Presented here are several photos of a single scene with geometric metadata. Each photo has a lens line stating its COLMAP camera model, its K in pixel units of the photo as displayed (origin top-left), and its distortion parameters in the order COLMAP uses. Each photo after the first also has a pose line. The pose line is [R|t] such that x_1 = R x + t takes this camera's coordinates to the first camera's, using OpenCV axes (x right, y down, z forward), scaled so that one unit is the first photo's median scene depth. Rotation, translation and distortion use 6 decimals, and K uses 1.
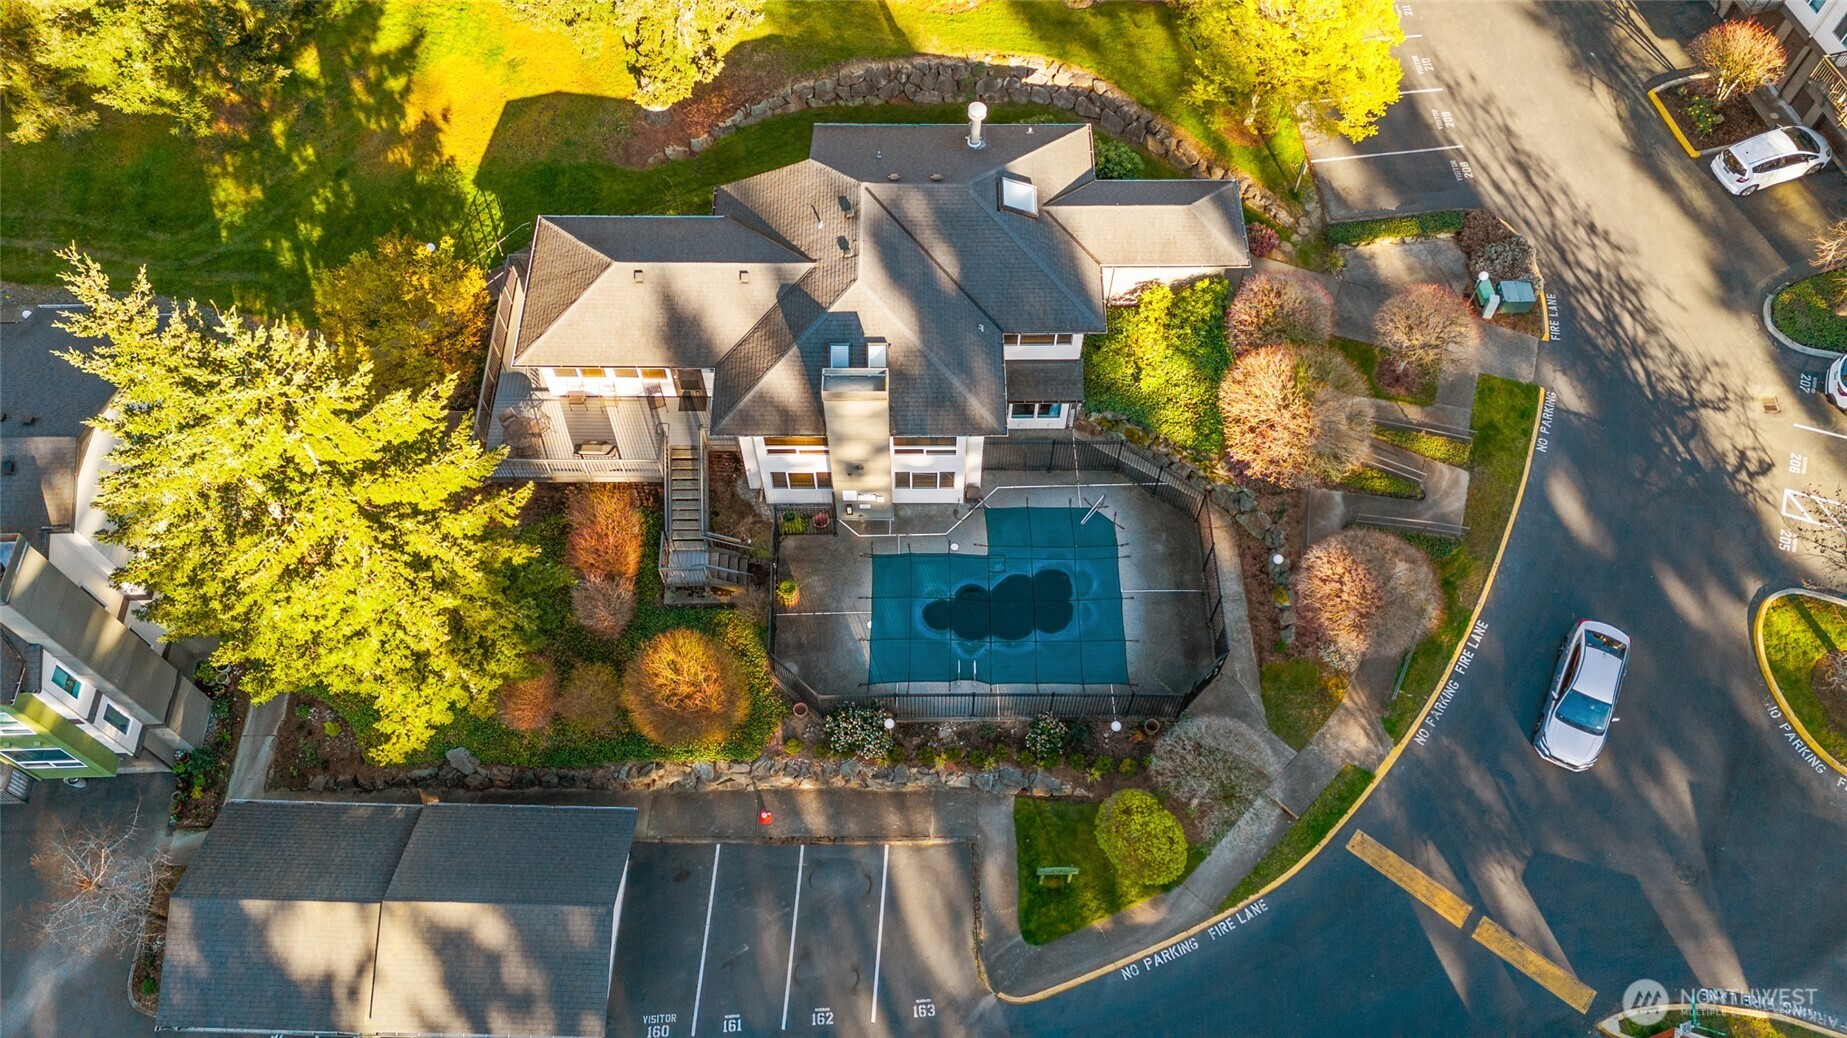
lens RADIAL K [[1350.3, 0, 920.6], [0, 1350.3, 513.8], [0, 0, 1]] dist [0.046201, -0.031936]
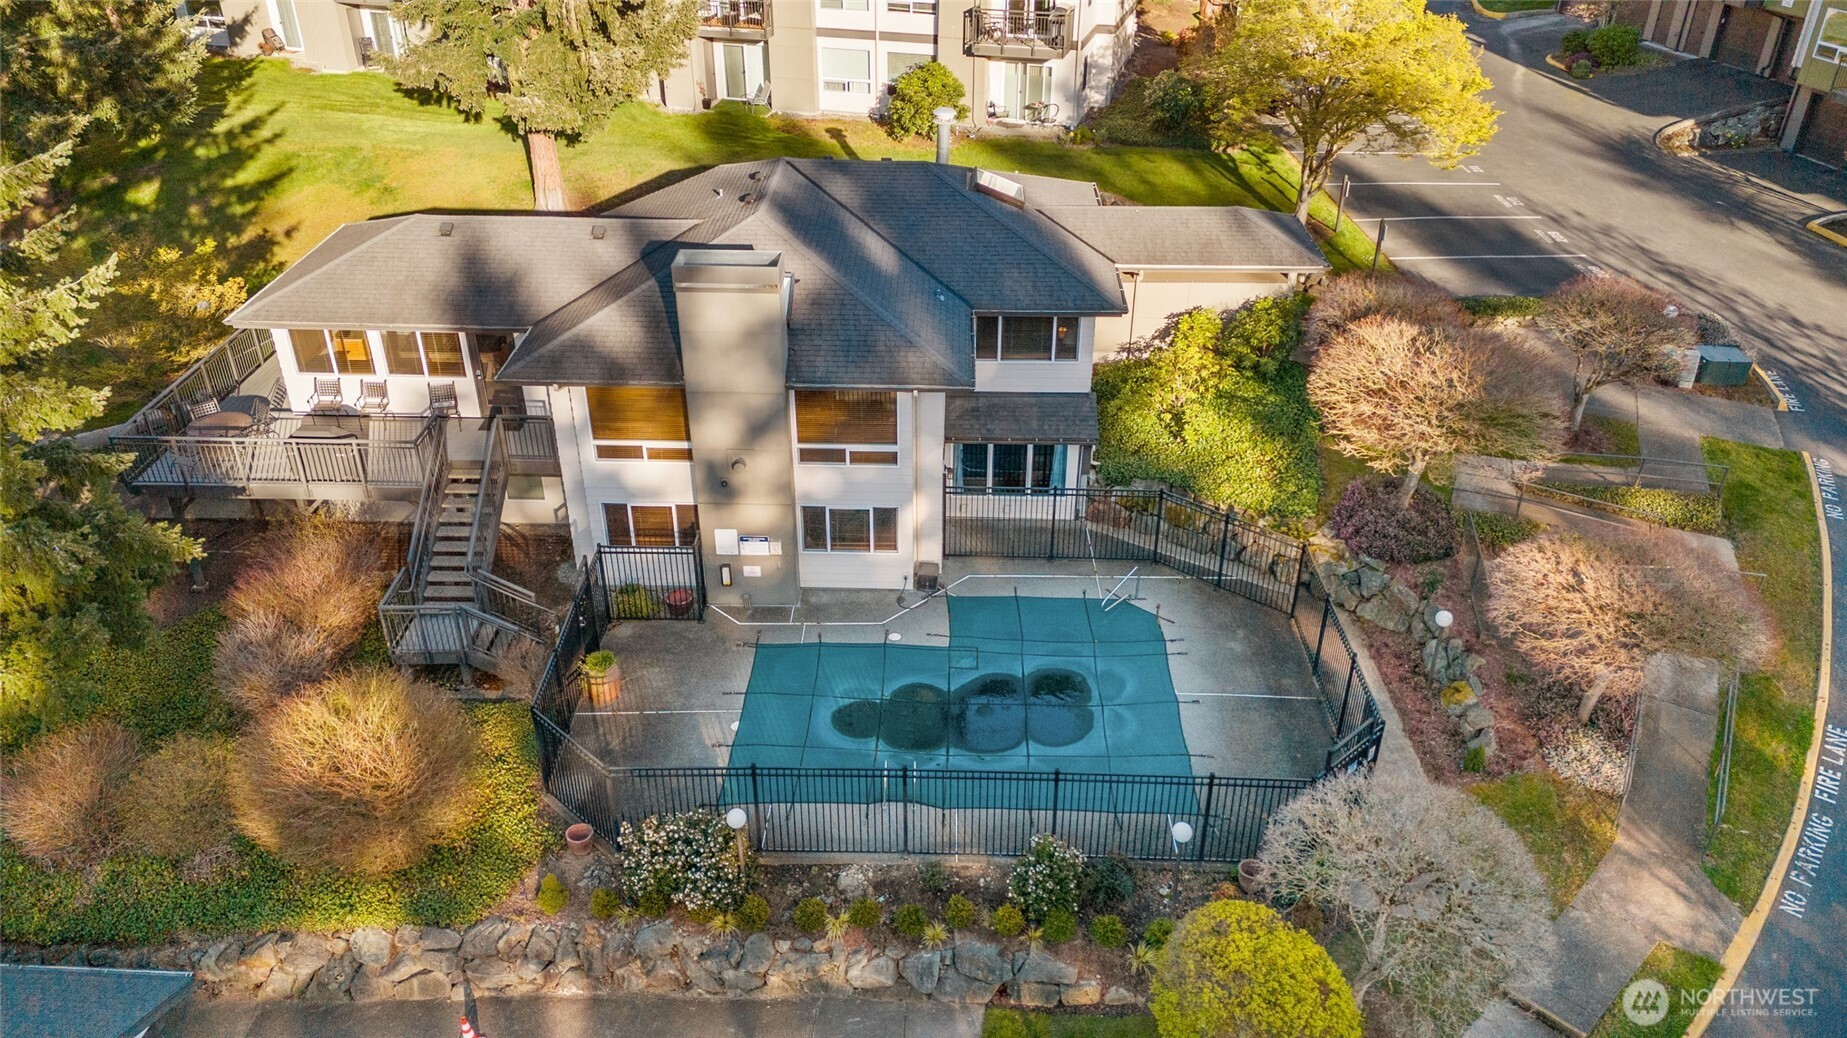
lens RADIAL K [[1350.3, 0, 924.8], [0, 1350.3, 520.2], [0, 0, 1]] dist [0.046201, -0.031936]
pose [[0.999629, 0.012843, -0.024021, 0.053940], [-0.022594, 0.883512, -0.467863, 0.266257], [0.015214, 0.468232, 0.883474, 0.451329]]
